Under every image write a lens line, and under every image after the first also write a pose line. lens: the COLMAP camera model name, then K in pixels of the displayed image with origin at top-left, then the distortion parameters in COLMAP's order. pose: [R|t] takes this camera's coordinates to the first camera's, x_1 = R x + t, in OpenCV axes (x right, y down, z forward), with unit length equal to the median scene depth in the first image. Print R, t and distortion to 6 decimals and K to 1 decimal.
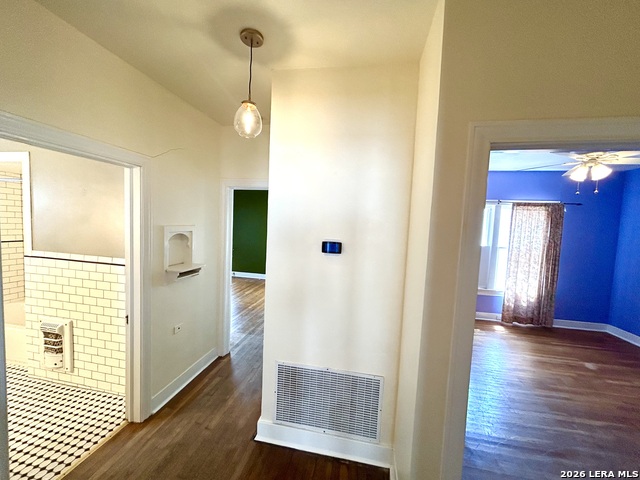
lens RADIAL K [[257.6, 0, 318.5], [0, 257.6, 239.6], [0, 0, 1]] dist [-0.000790, 0.000364]
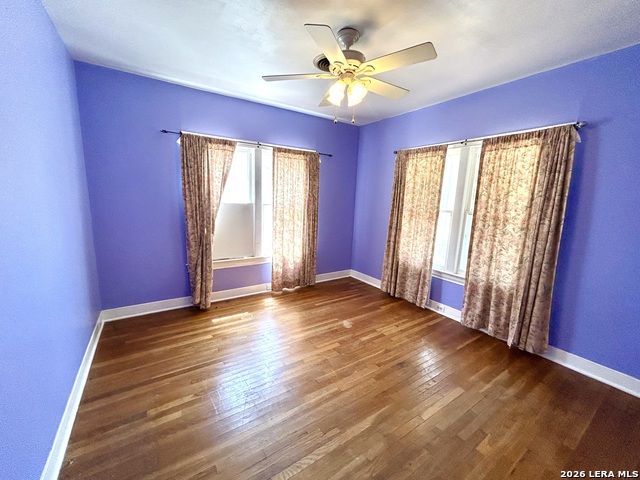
lens RADIAL K [[257.6, 0, 318.5], [0, 257.6, 239.6], [0, 0, 1]] dist [-0.000790, 0.000364]
pose [[0.716289, -0.136480, 0.684327, 0.271295], [0.038124, 0.986876, 0.156914, 0.020498], [-0.696762, -0.086306, 0.712092, 0.309682]]
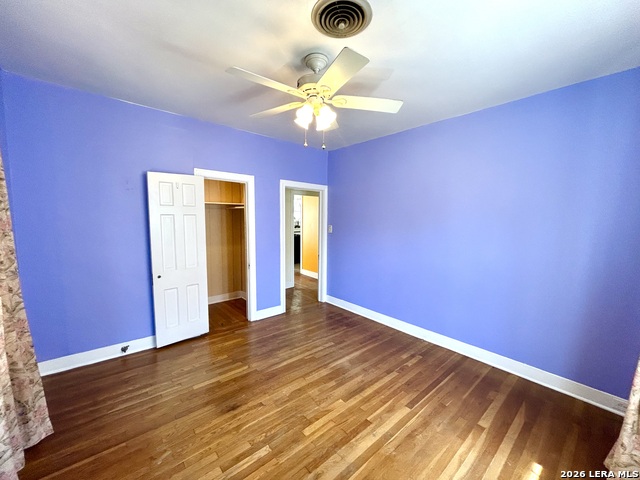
lens RADIAL K [[257.6, 0, 318.5], [0, 257.6, 239.6], [0, 0, 1]] dist [-0.000790, 0.000364]
pose [[-0.618379, 0.023945, -0.785515, 1.001602], [-0.089511, 0.990885, 0.100671, 0.000706], [0.780766, 0.132565, -0.610599, 0.924698]]
